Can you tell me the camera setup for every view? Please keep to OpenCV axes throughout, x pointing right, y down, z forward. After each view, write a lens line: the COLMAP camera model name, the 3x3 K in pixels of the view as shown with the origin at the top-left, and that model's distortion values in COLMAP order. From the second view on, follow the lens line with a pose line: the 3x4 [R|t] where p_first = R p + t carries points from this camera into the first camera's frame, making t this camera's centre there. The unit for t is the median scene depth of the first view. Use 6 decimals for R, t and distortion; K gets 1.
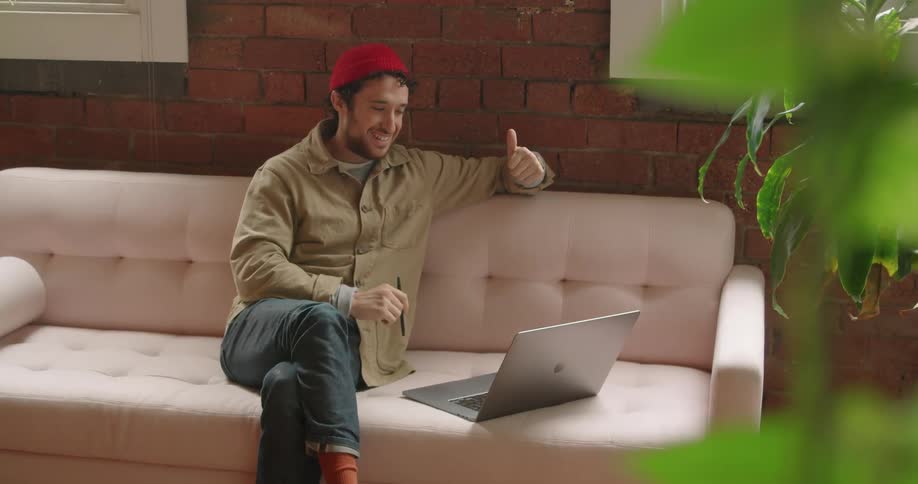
lens RADIAL K [[1547.1, 0, 462.4], [0, 1547.1, 286.9], [0, 0, 1]] dist [-0.014979, -0.003291]
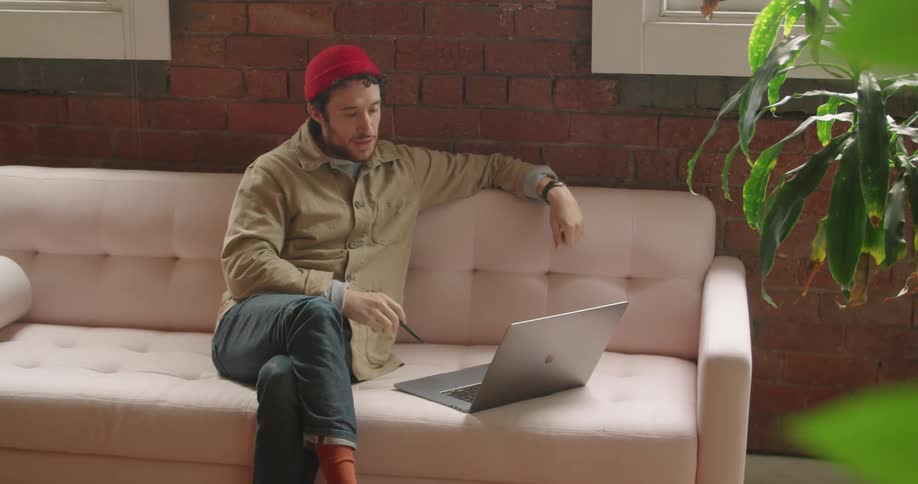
lens RADIAL K [[1547.1, 0, 462.4], [0, 1547.1, 286.9], [0, 0, 1]] dist [-0.014979, -0.003291]
pose [[0.999448, -0.010390, 0.031559, -0.024864], [0.010309, 0.999943, 0.002715, 0.001691], [-0.031586, -0.002388, 0.999498, -0.013269]]
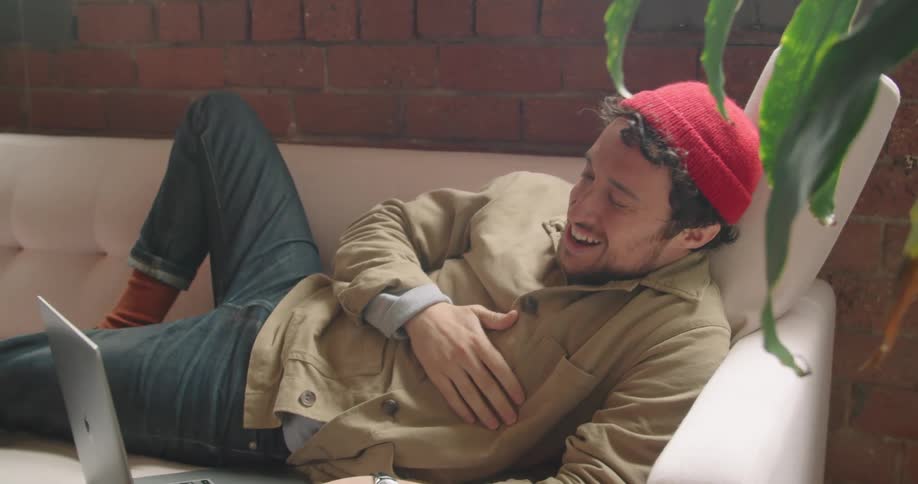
lens RADIAL K [[1099.6, 0, 470.1], [0, 1099.6, 265.4], [0, 0, 1]] dist [-0.027245, -0.023189]
pose [[0.979039, 0.030871, -0.201322, 0.155653], [-0.040451, 0.998228, -0.043647, 0.006375], [0.199618, 0.050876, 0.978552, 0.607826]]
